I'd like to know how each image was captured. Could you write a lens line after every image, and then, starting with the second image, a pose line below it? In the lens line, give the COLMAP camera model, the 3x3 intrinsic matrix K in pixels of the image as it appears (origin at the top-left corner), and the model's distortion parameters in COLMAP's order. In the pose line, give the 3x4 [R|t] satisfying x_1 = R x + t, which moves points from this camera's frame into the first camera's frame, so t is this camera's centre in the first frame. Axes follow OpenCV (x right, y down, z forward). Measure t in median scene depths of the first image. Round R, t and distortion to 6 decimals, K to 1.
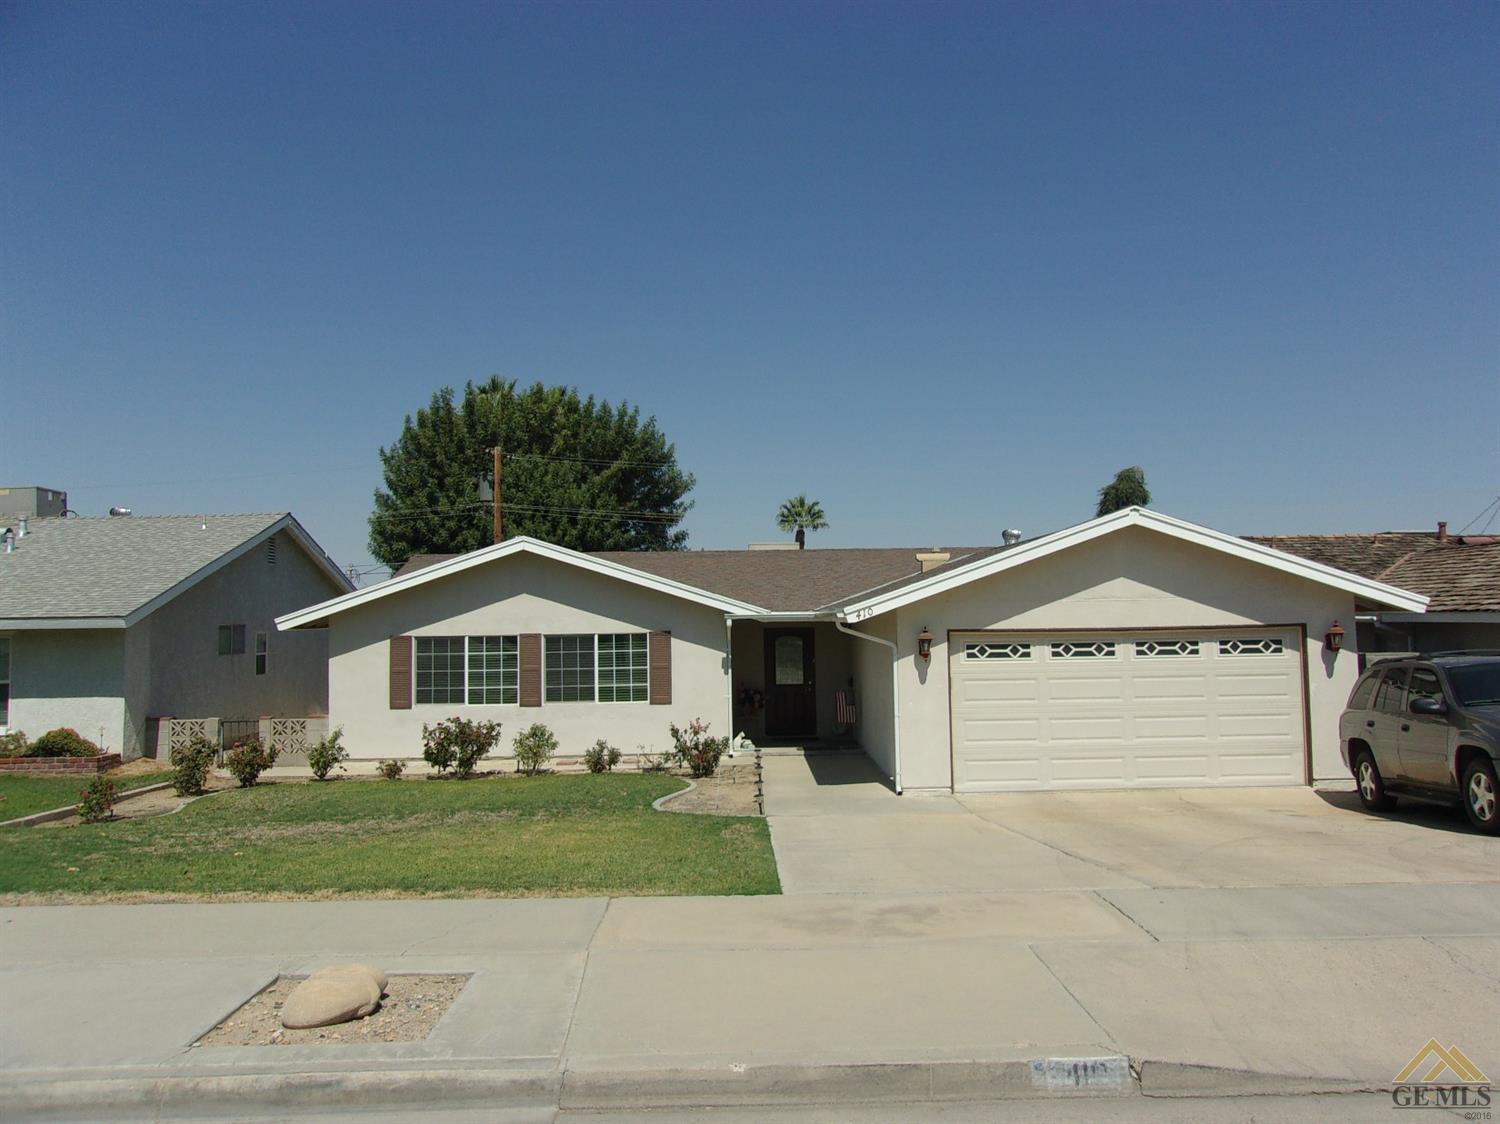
lens RADIAL K [[1174.1, 0, 759.8], [0, 1174.1, 560.2], [0, 0, 1]] dist [-0.011903, 0.023907]
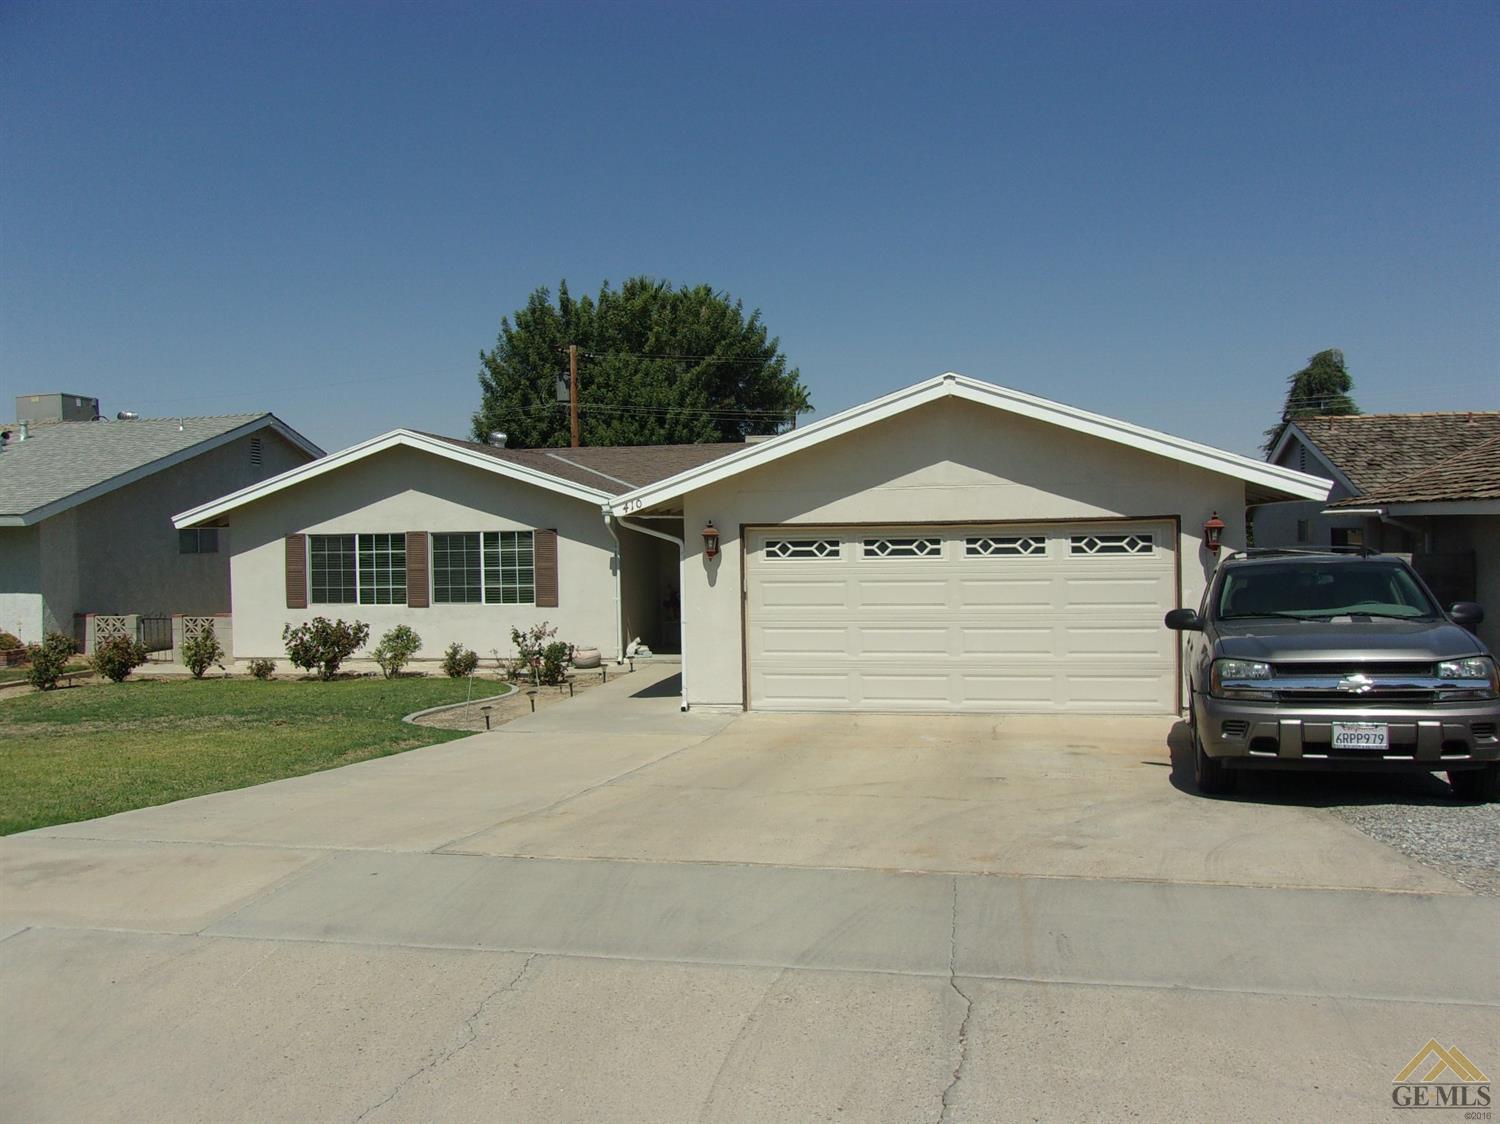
lens RADIAL K [[1174.1, 0, 744.6], [0, 1174.1, 563.0], [0, 0, 1]] dist [-0.011903, 0.023907]
pose [[0.979364, 0.004281, -0.202061, 0.264257], [0.012725, 0.996486, 0.082789, 0.012721], [0.201705, -0.083651, 0.975867, 0.121667]]
